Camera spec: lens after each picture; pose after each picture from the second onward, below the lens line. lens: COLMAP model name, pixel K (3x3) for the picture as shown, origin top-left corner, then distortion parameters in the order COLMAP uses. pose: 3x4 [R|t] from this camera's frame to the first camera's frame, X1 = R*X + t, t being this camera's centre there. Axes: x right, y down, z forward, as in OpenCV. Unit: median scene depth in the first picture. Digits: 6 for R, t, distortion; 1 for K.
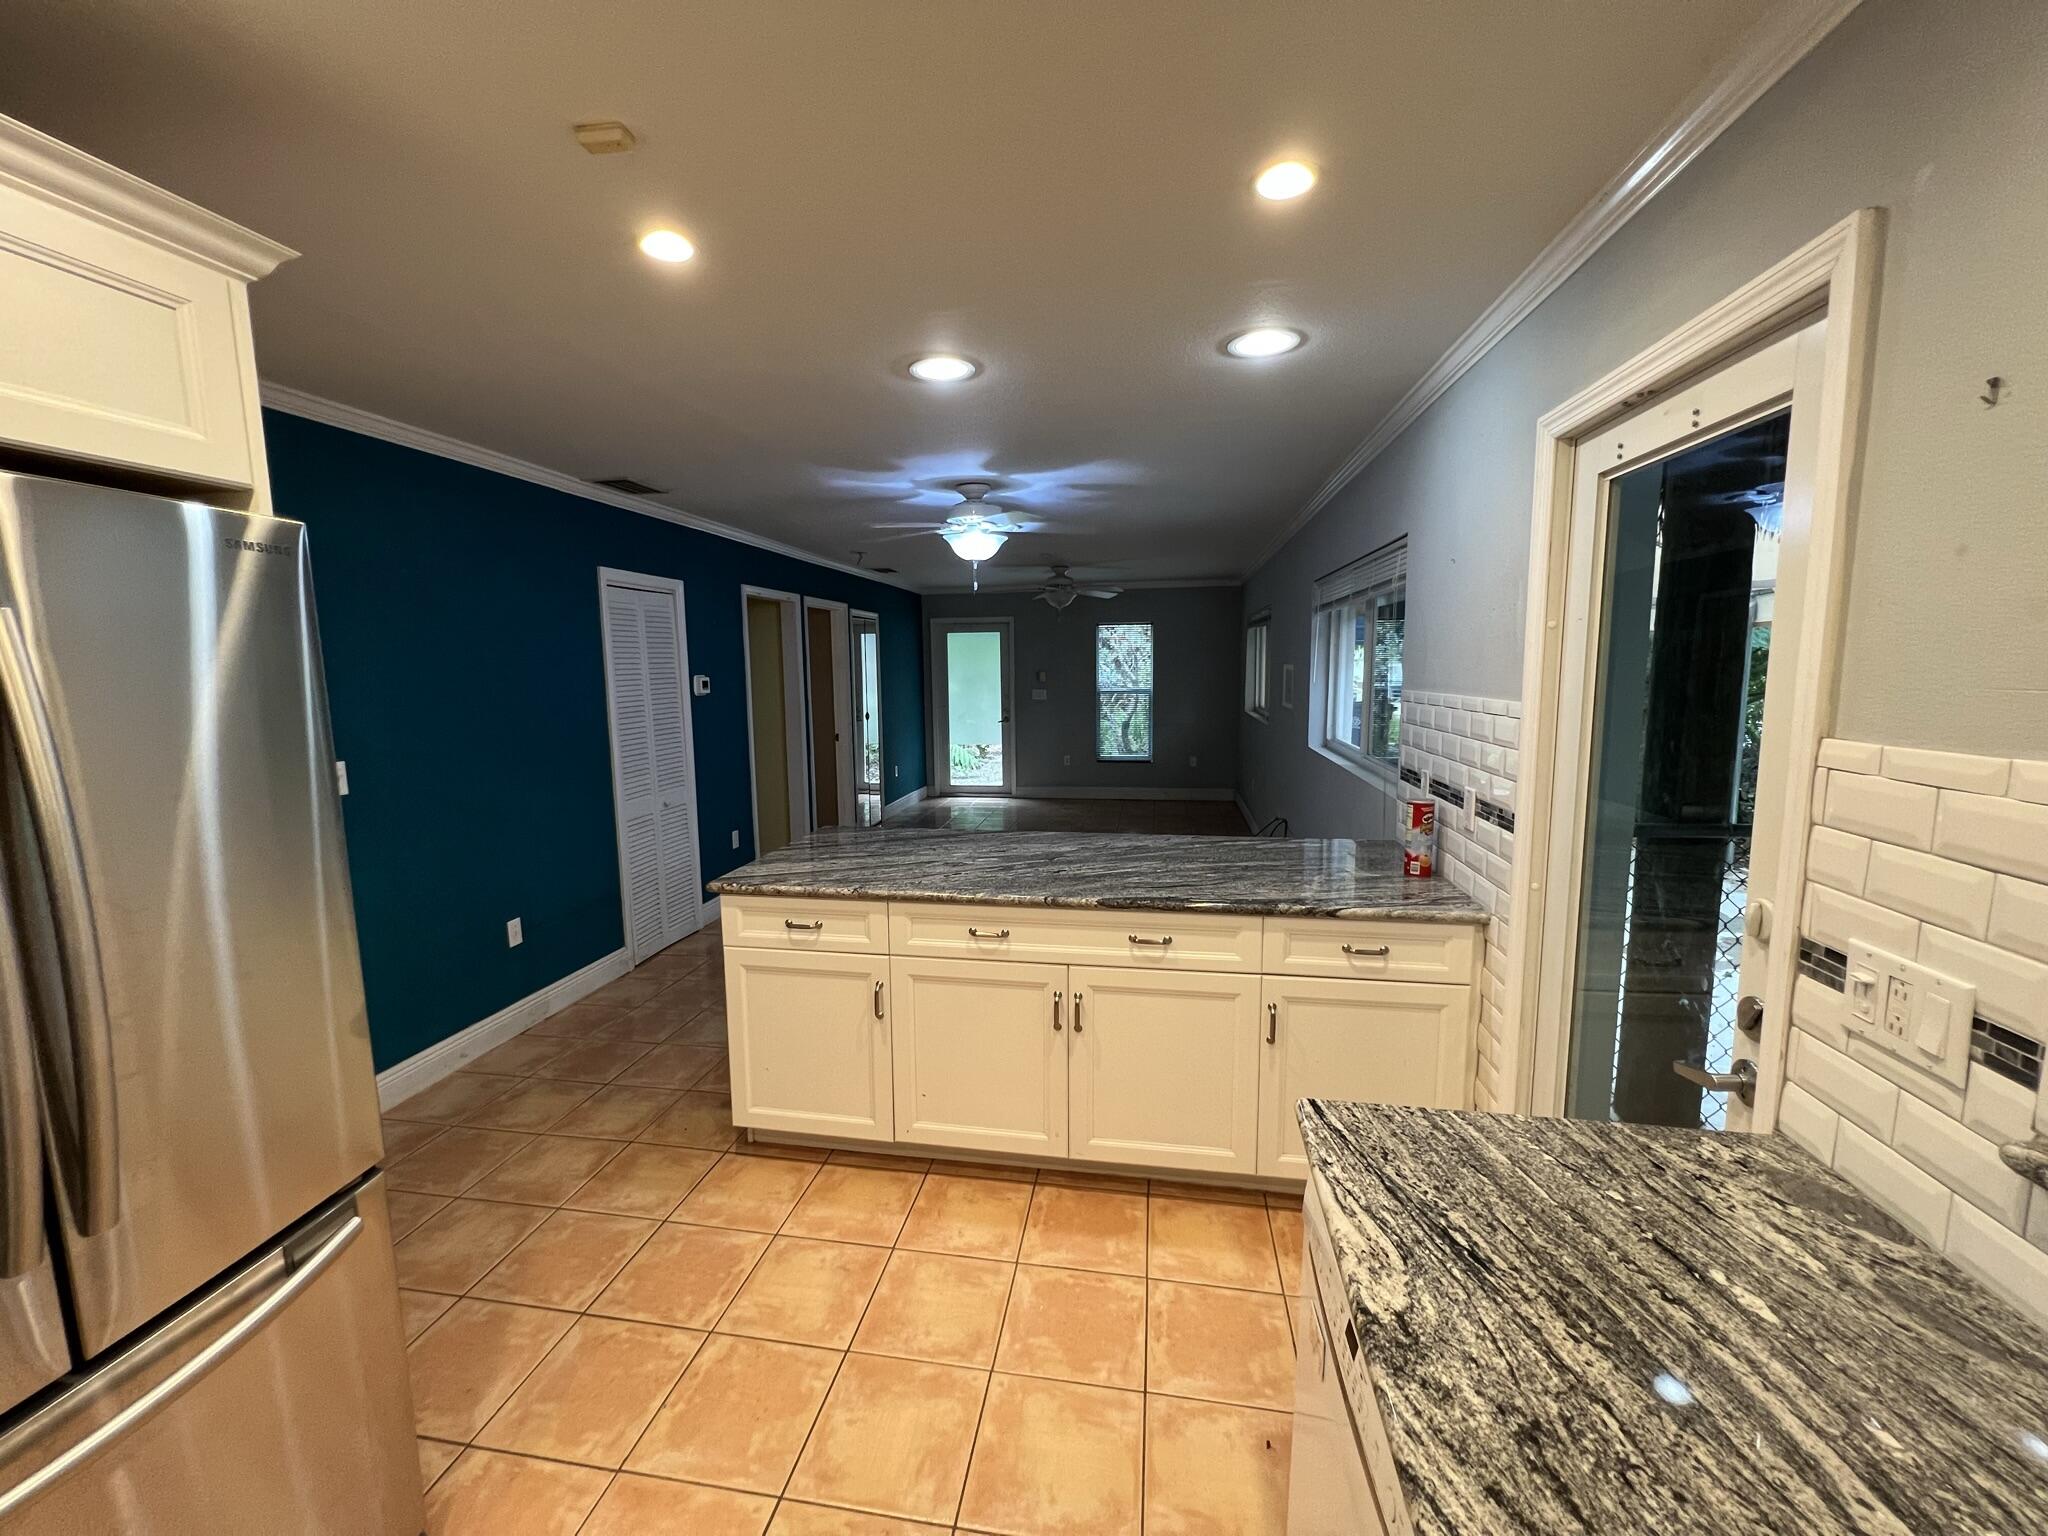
lens RADIAL K [[820.0, 0, 1017.3], [0, 820.0, 767.5], [0, 0, 1]] dist [-0.005709, 0.000701]
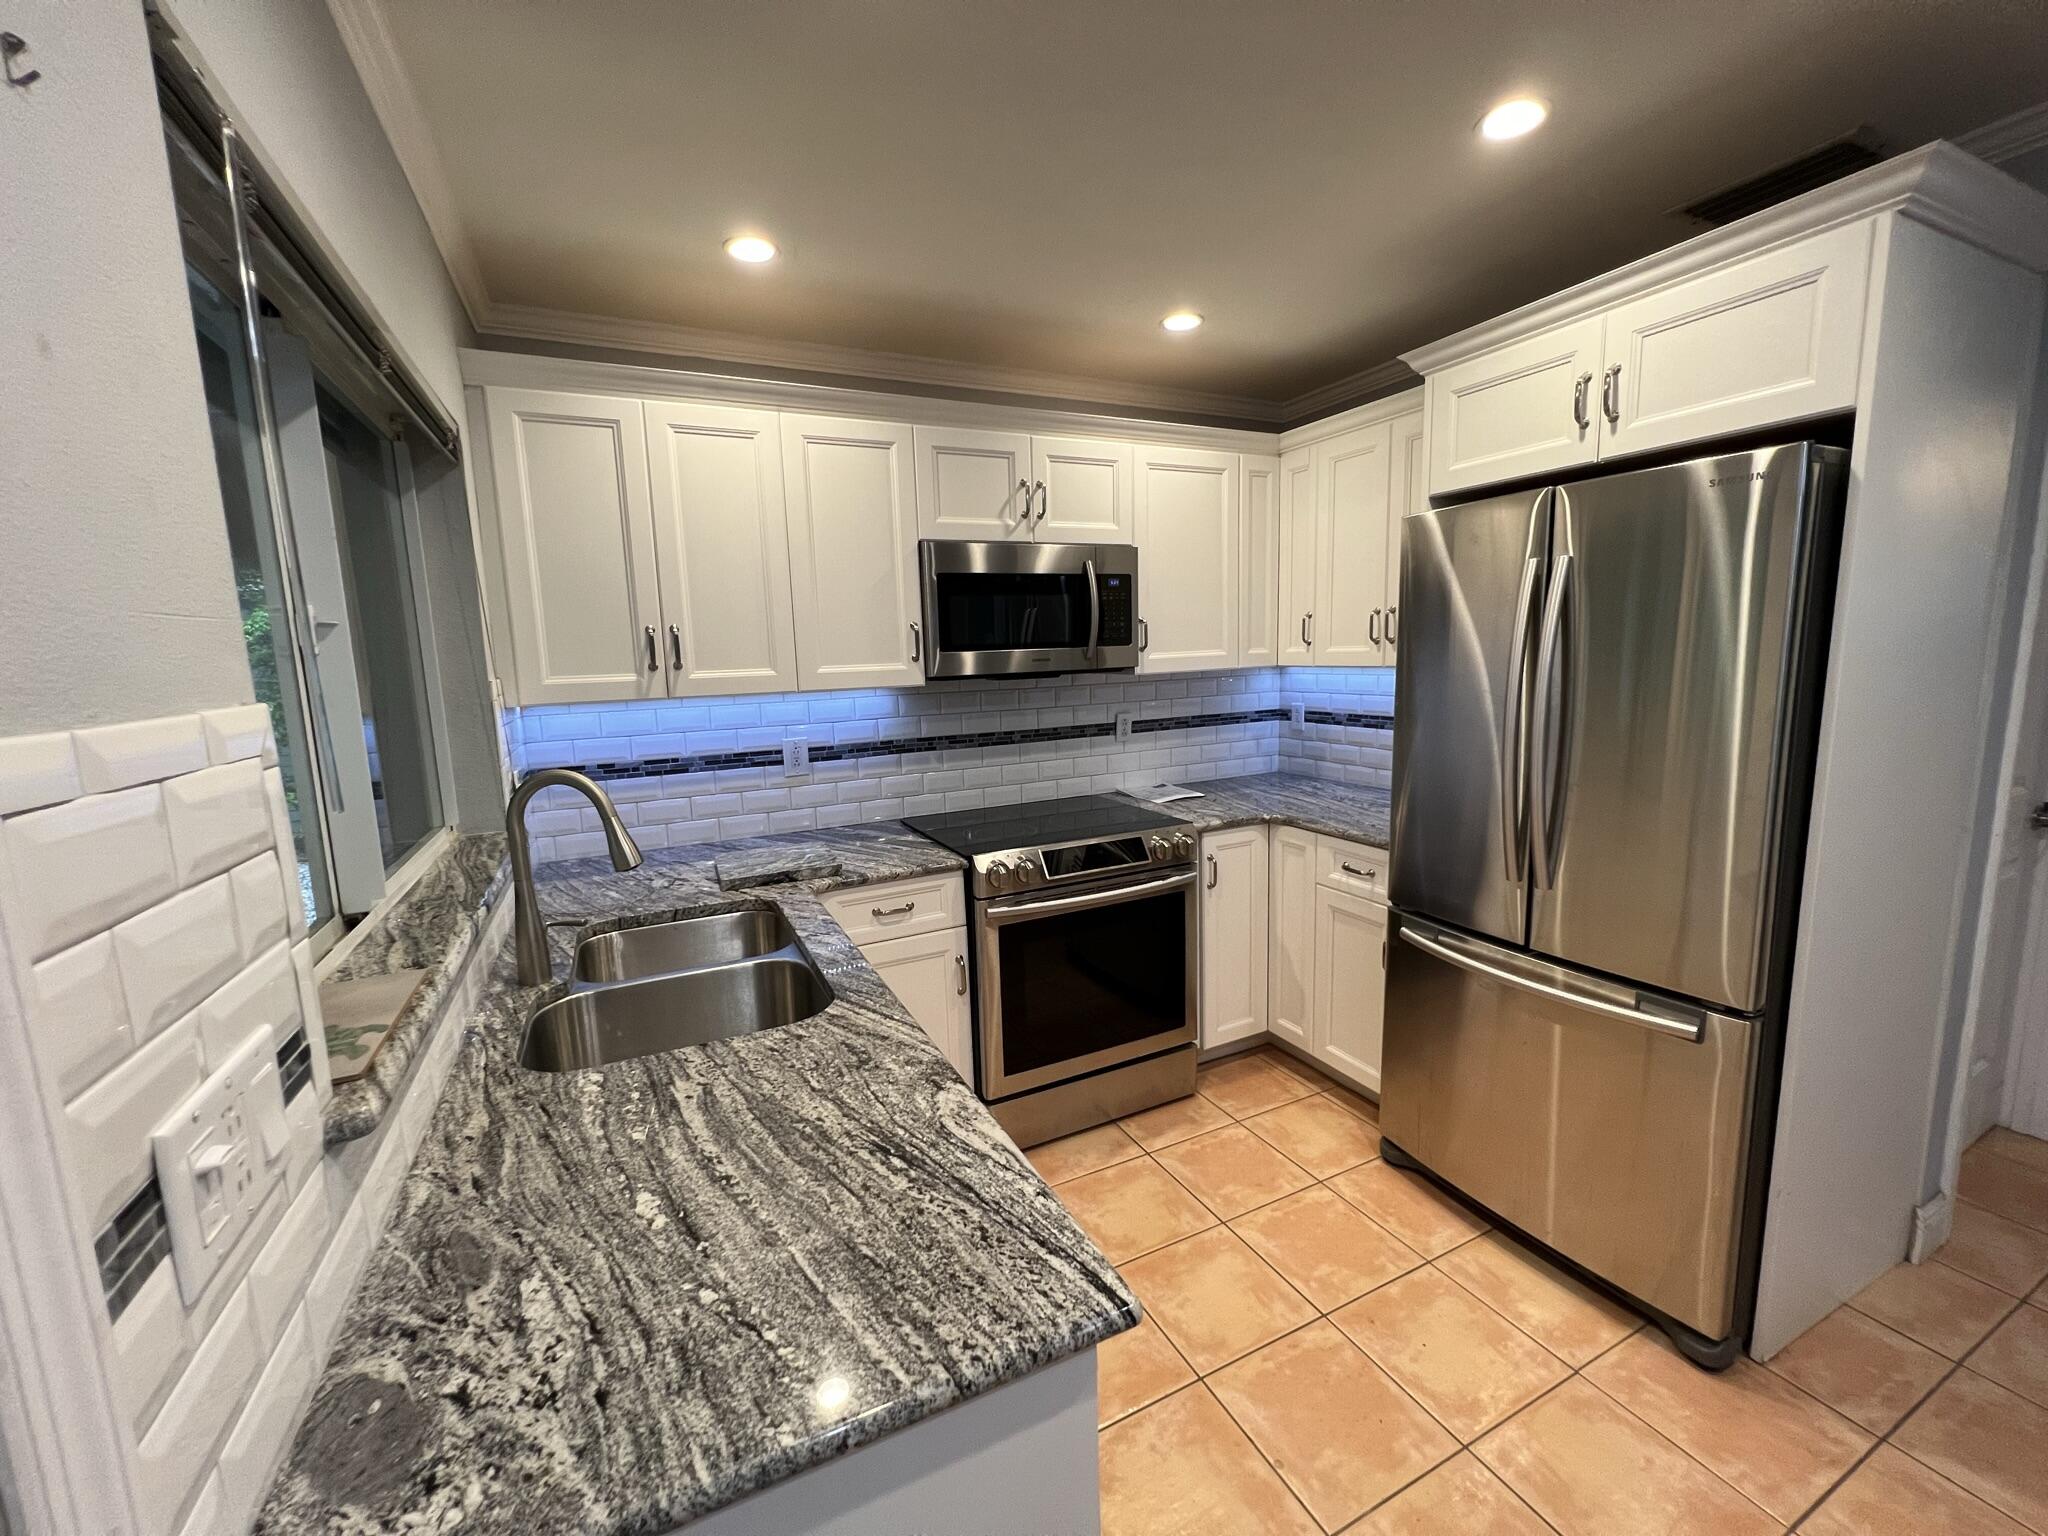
lens RADIAL K [[820.0, 0, 1015.1], [0, 820.0, 763.5], [0, 0, 1]] dist [-0.005709, 0.000701]
pose [[-0.815936, 0.118656, -0.565835, 0.937618], [-0.026977, 0.969832, 0.242275, -0.144663], [0.577513, 0.212946, -0.788120, 1.778125]]
